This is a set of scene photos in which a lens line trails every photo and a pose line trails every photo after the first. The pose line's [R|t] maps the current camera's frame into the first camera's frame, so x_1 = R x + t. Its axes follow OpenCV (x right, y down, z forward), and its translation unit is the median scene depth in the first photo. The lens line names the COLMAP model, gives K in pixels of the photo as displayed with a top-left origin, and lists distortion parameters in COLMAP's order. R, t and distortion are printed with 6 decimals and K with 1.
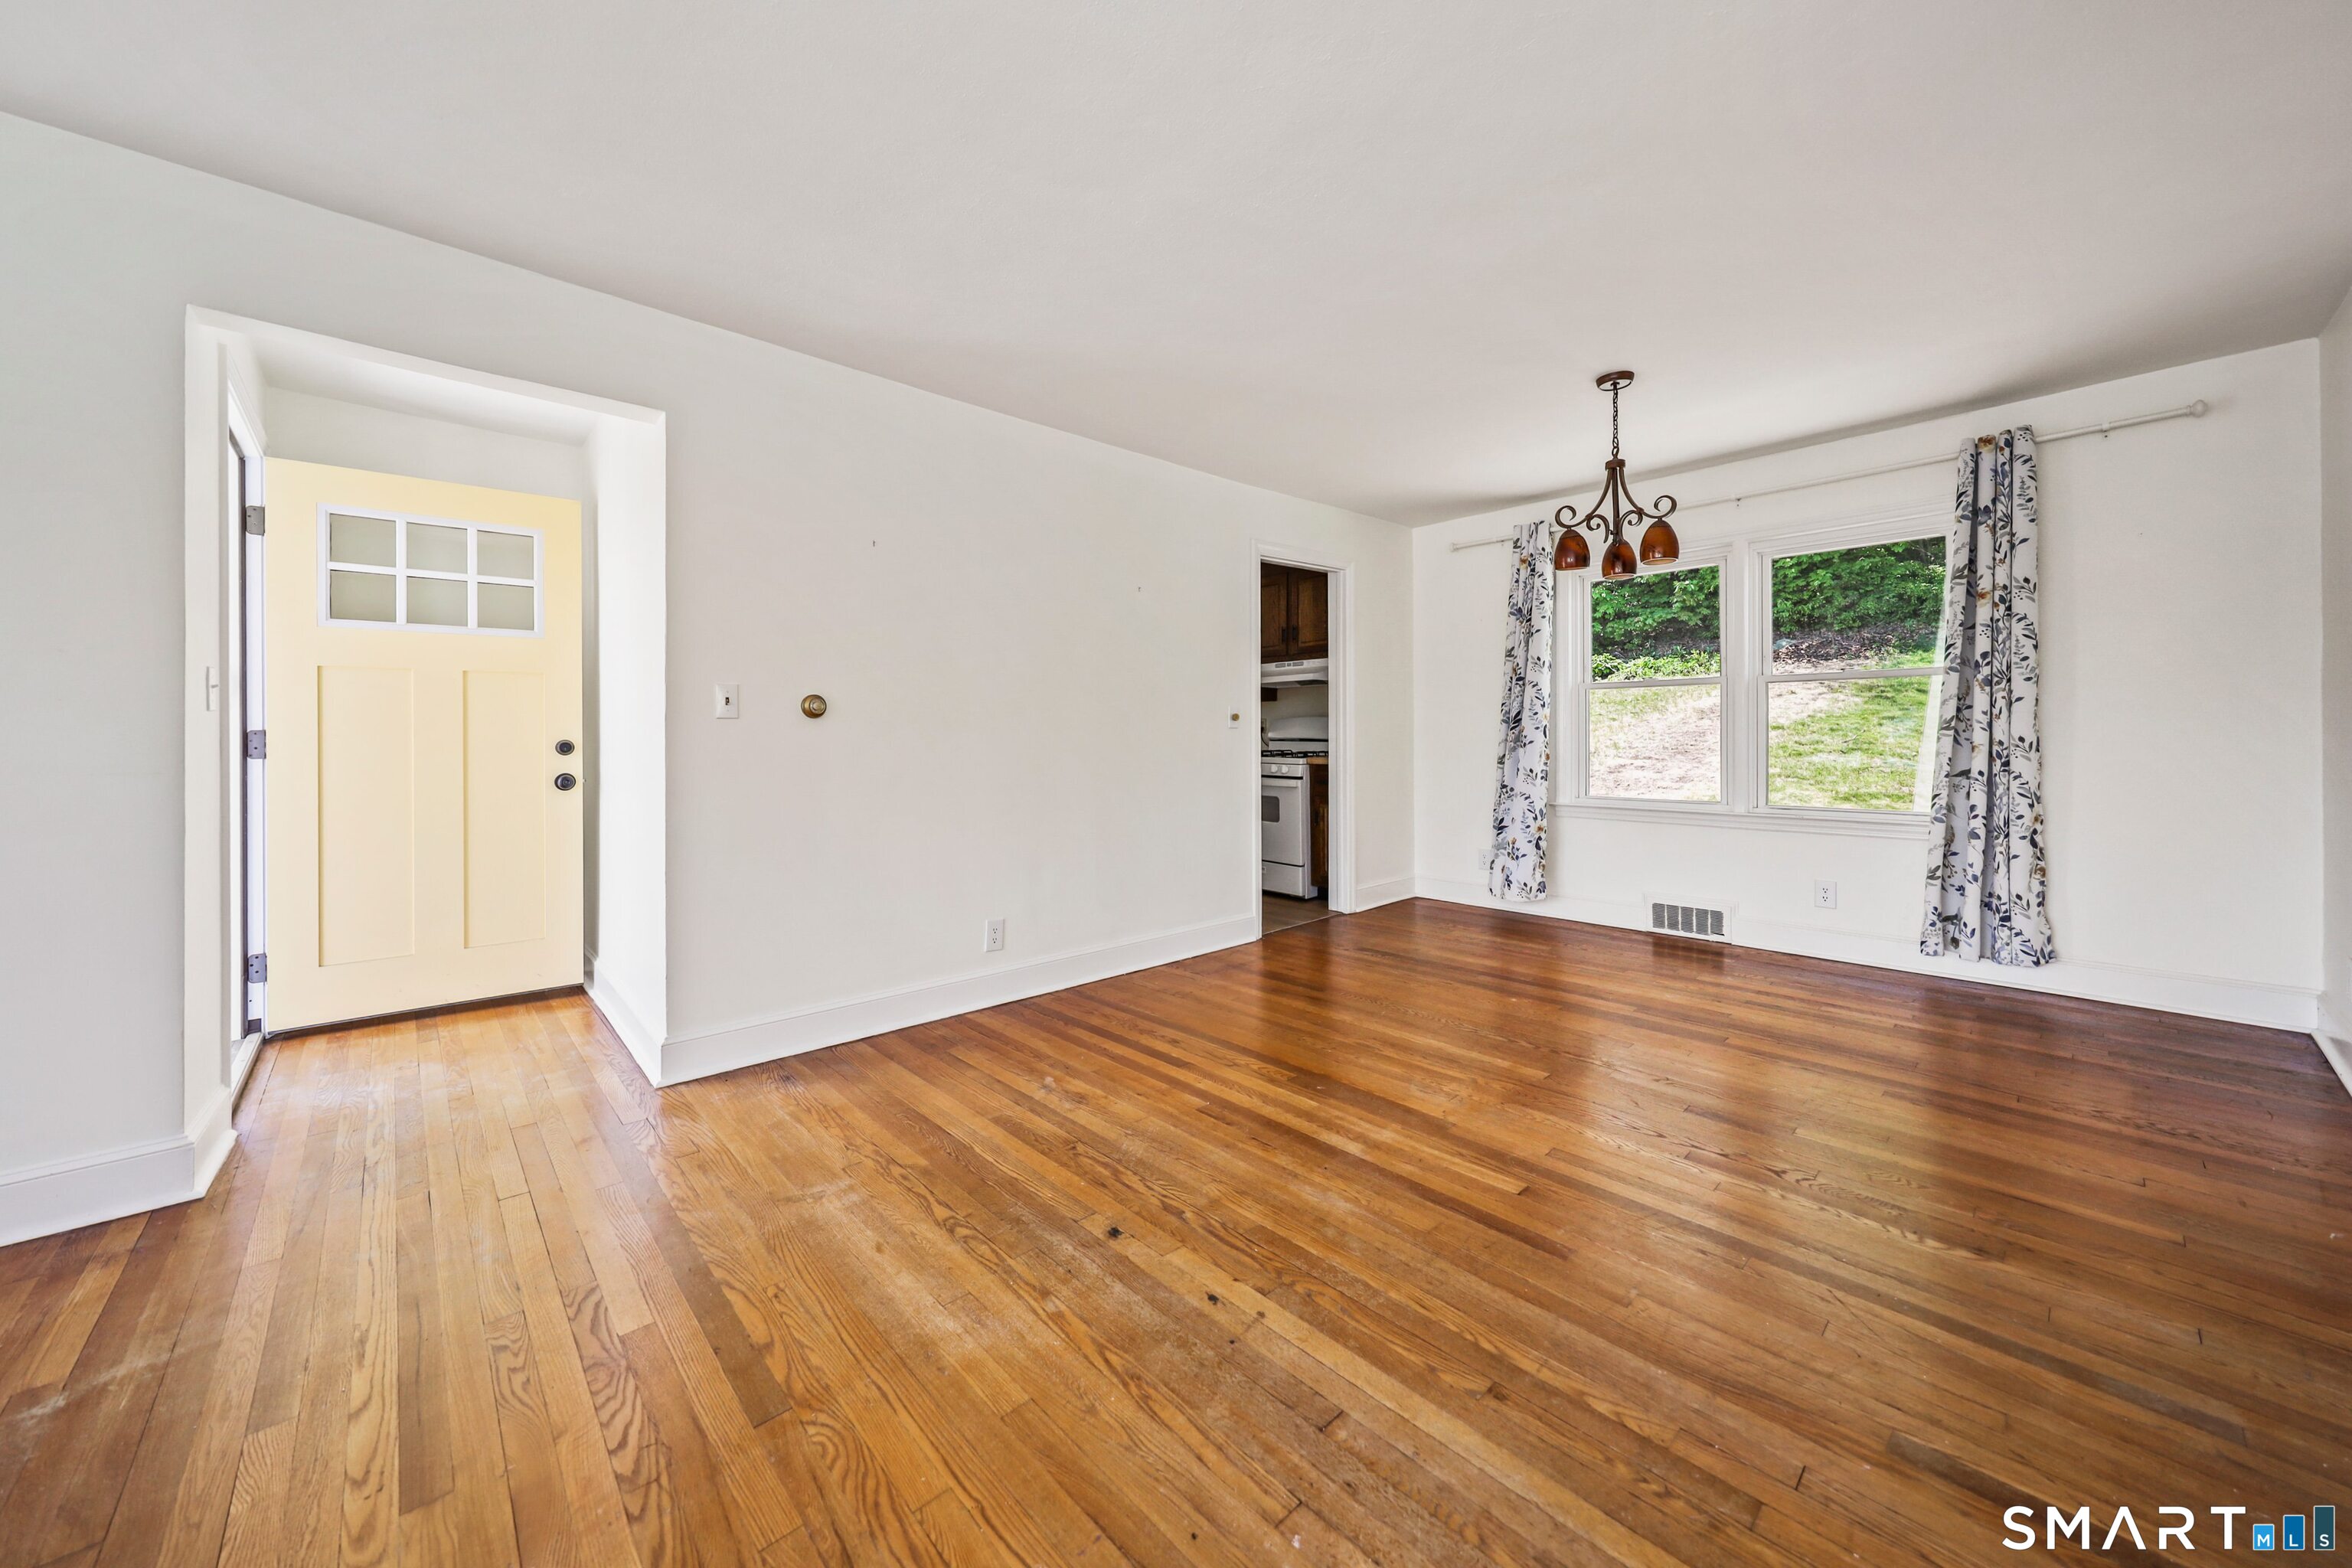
lens RADIAL K [[856.1, 0, 1179.1], [0, 856.1, 739.2], [0, 0, 1]] dist [-0.000817, -0.000053]
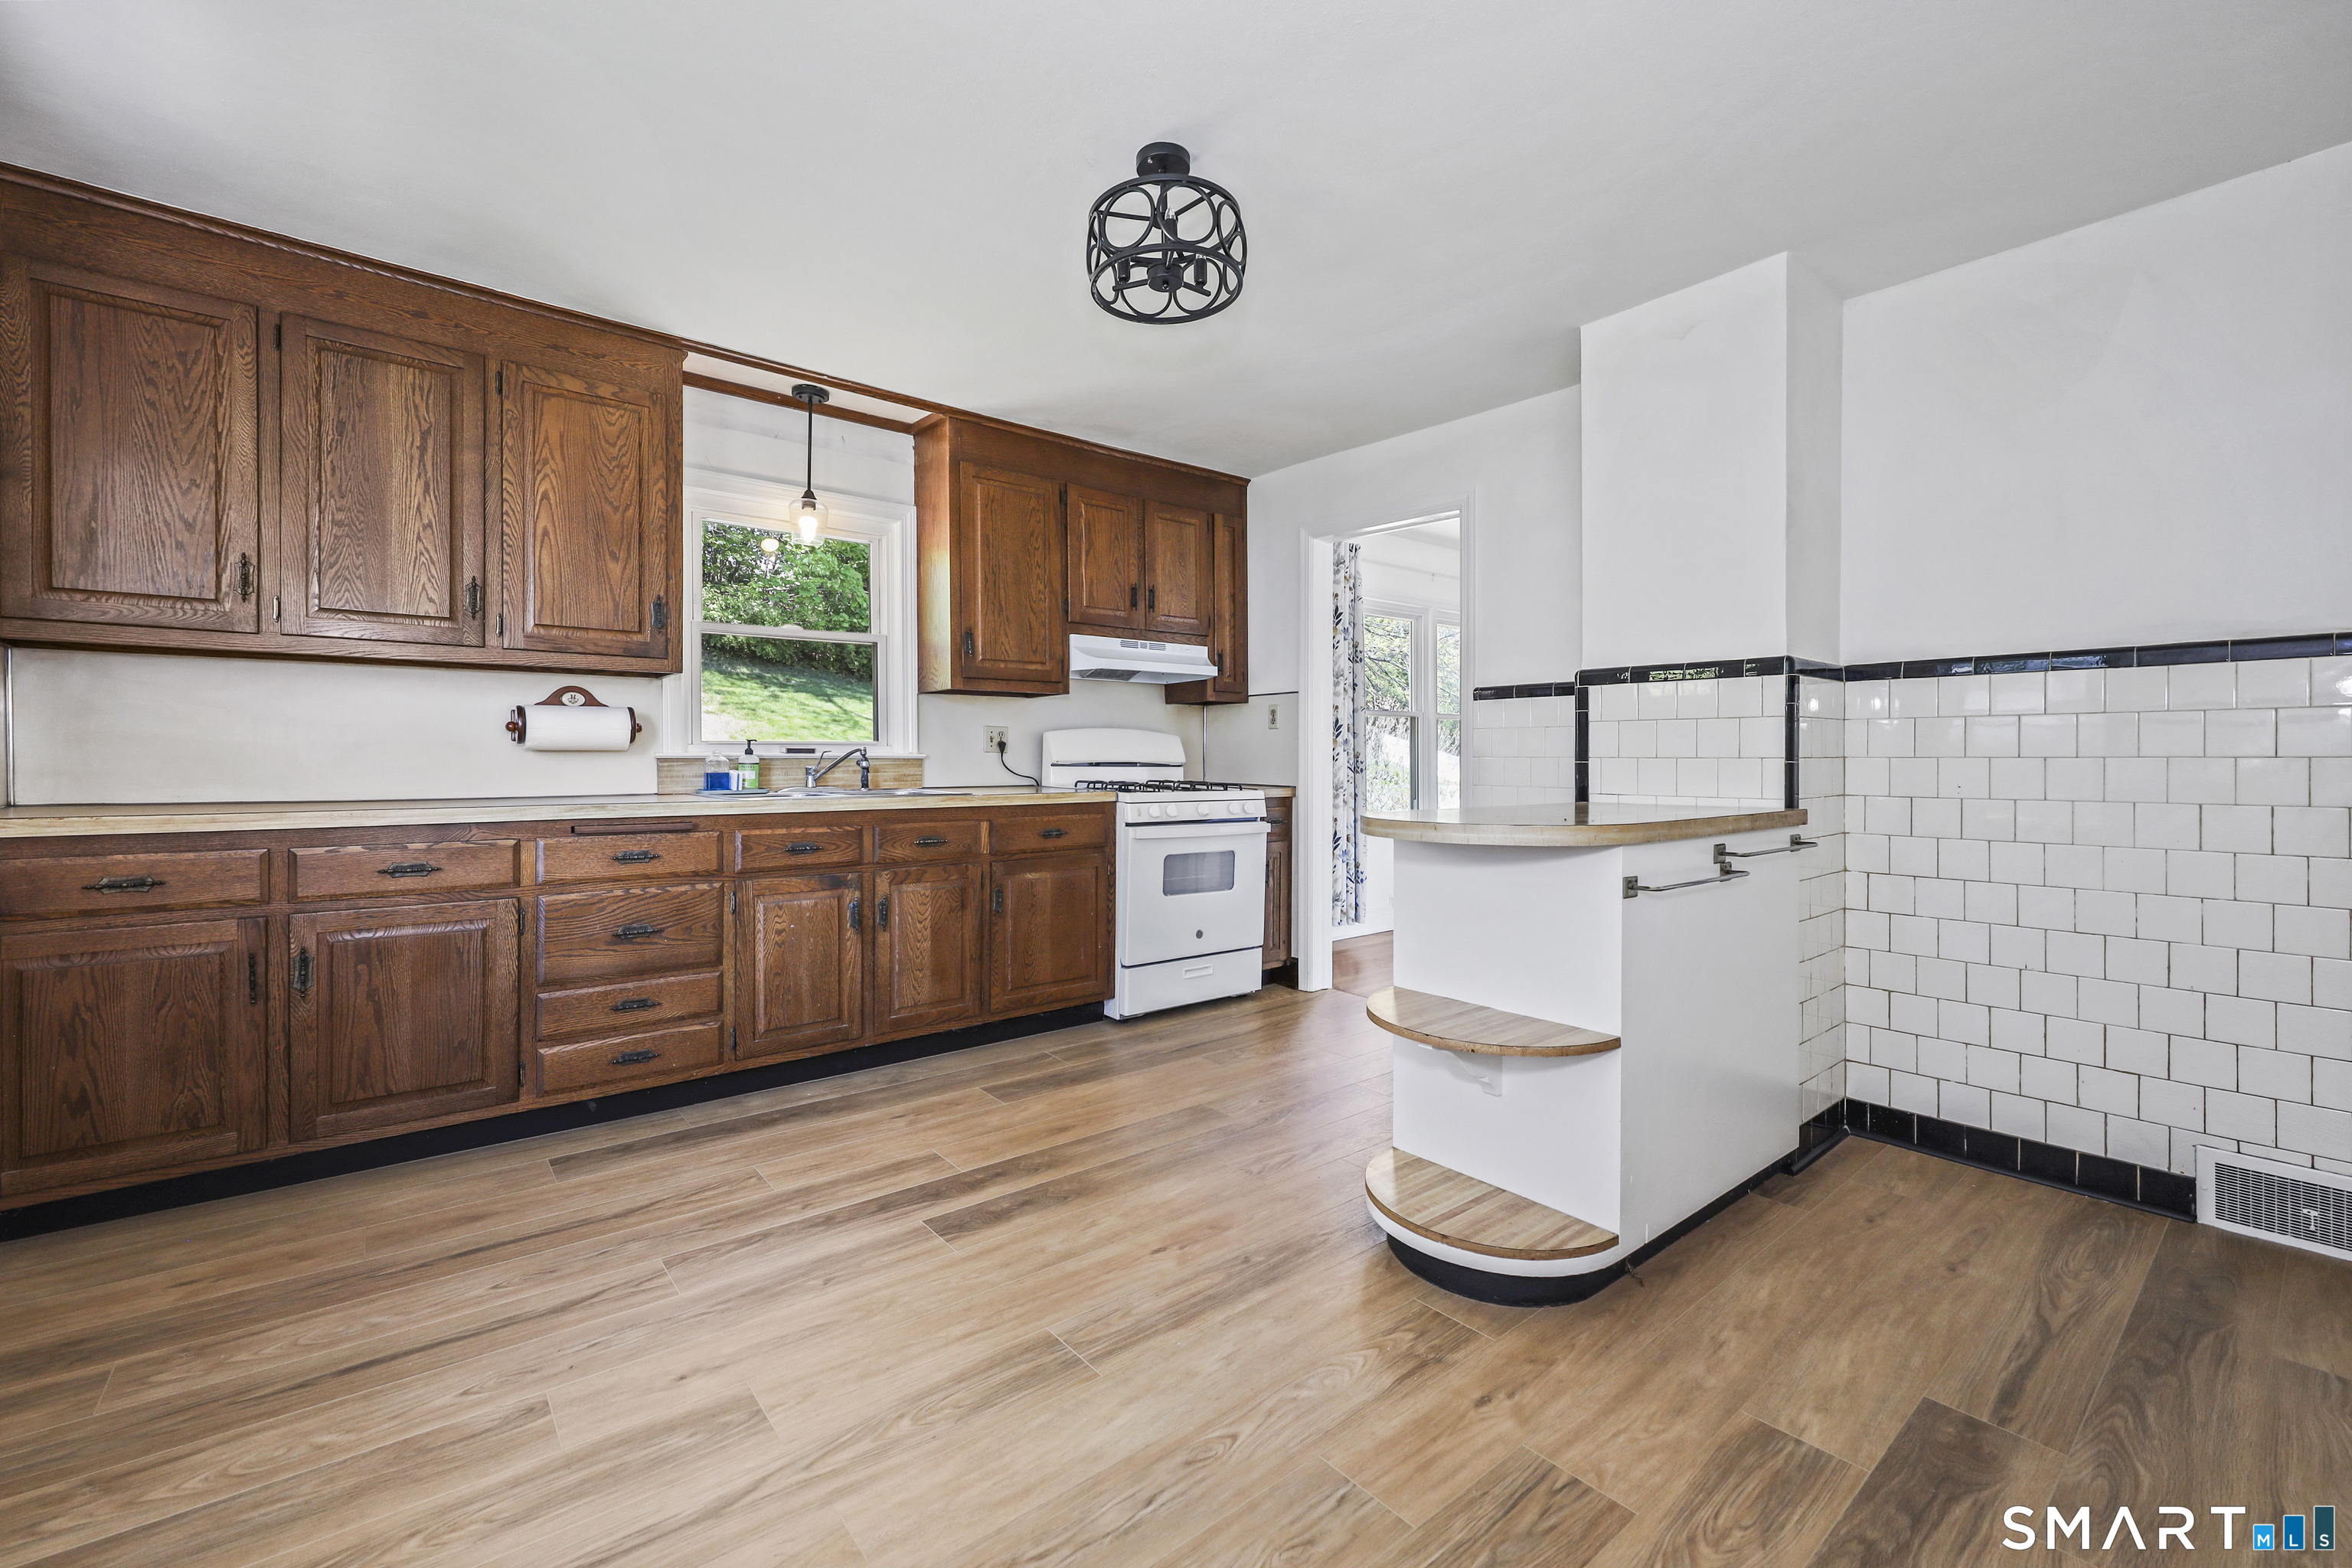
lens RADIAL K [[970.5, 0, 1172.6], [0, 970.5, 777.4], [0, 0, 1]] dist [0.002960, -0.000473]
pose [[0.057376, -0.016345, 0.998219, -0.805352], [0.000313, 0.999866, 0.016354, -0.000661], [-0.998353, -0.000626, 0.057374, 1.297220]]
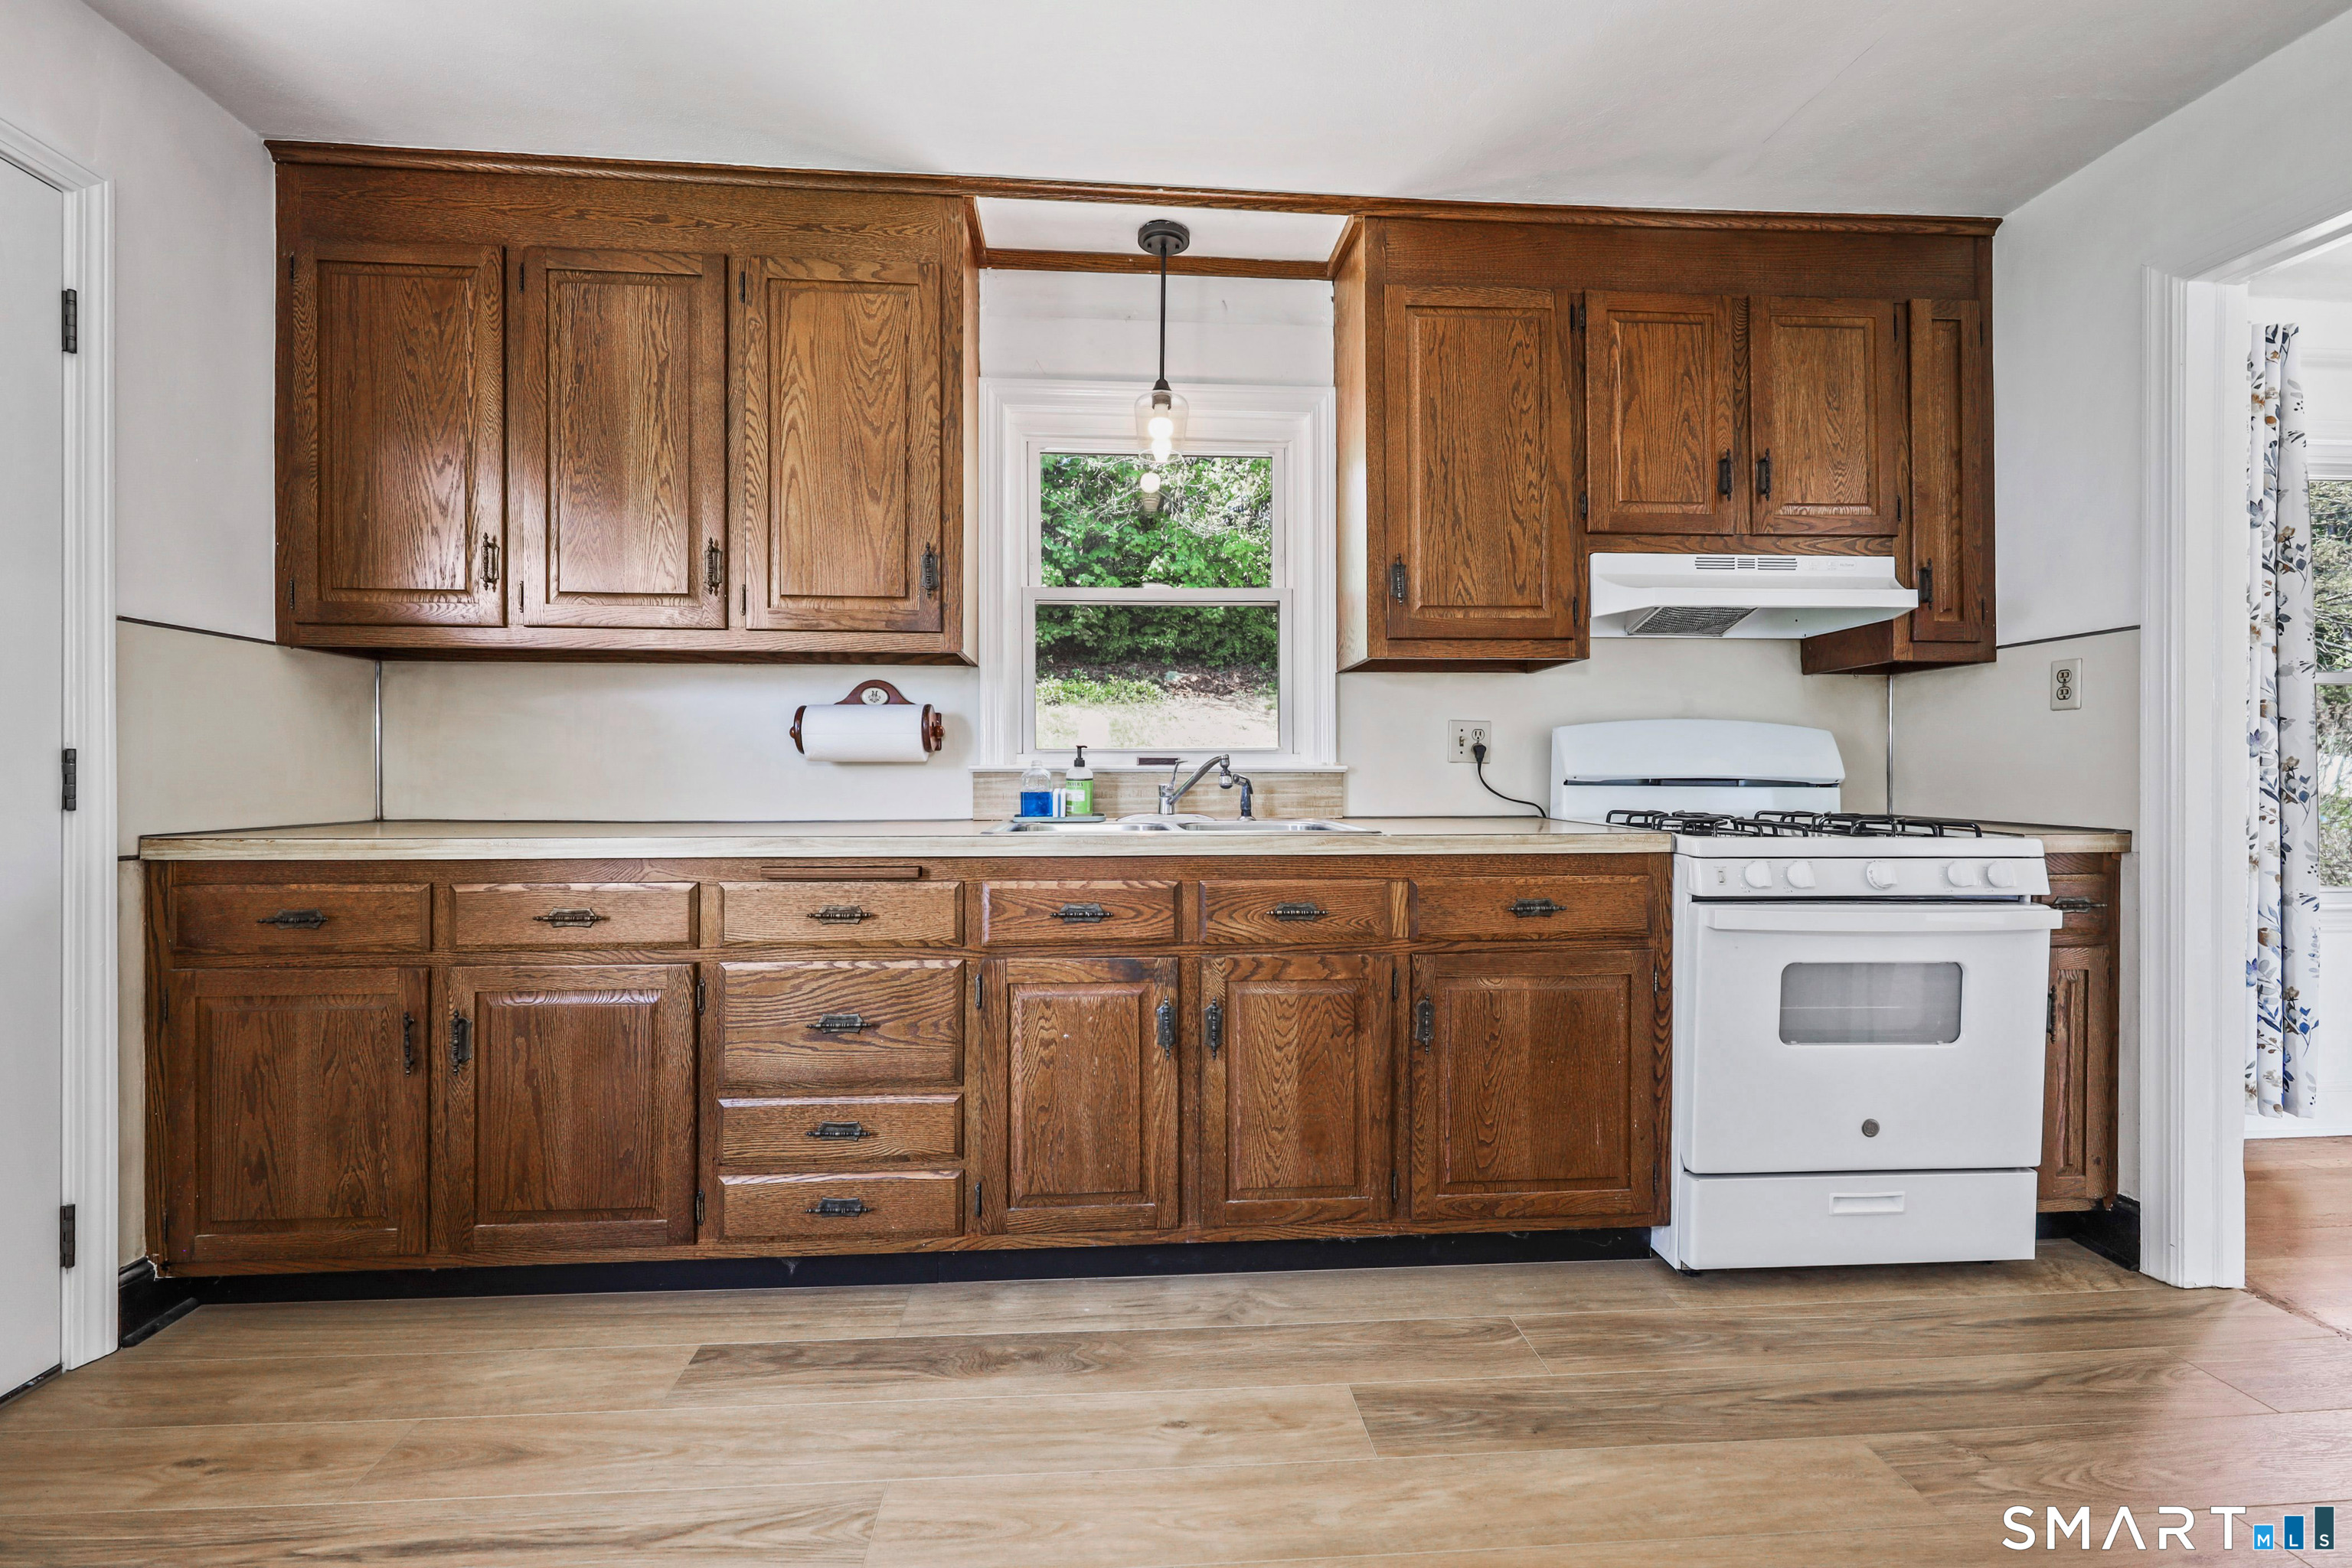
lens RADIAL K [[970.5, 0, 1172.6], [0, 970.5, 777.4], [0, 0, 1]] dist [0.002960, -0.000473]
pose [[0.622370, 0.001148, 0.782722, -0.443730], [-0.000781, 0.999999, -0.000845, 0.000204], [-0.782722, -0.000085, 0.622371, 1.297205]]
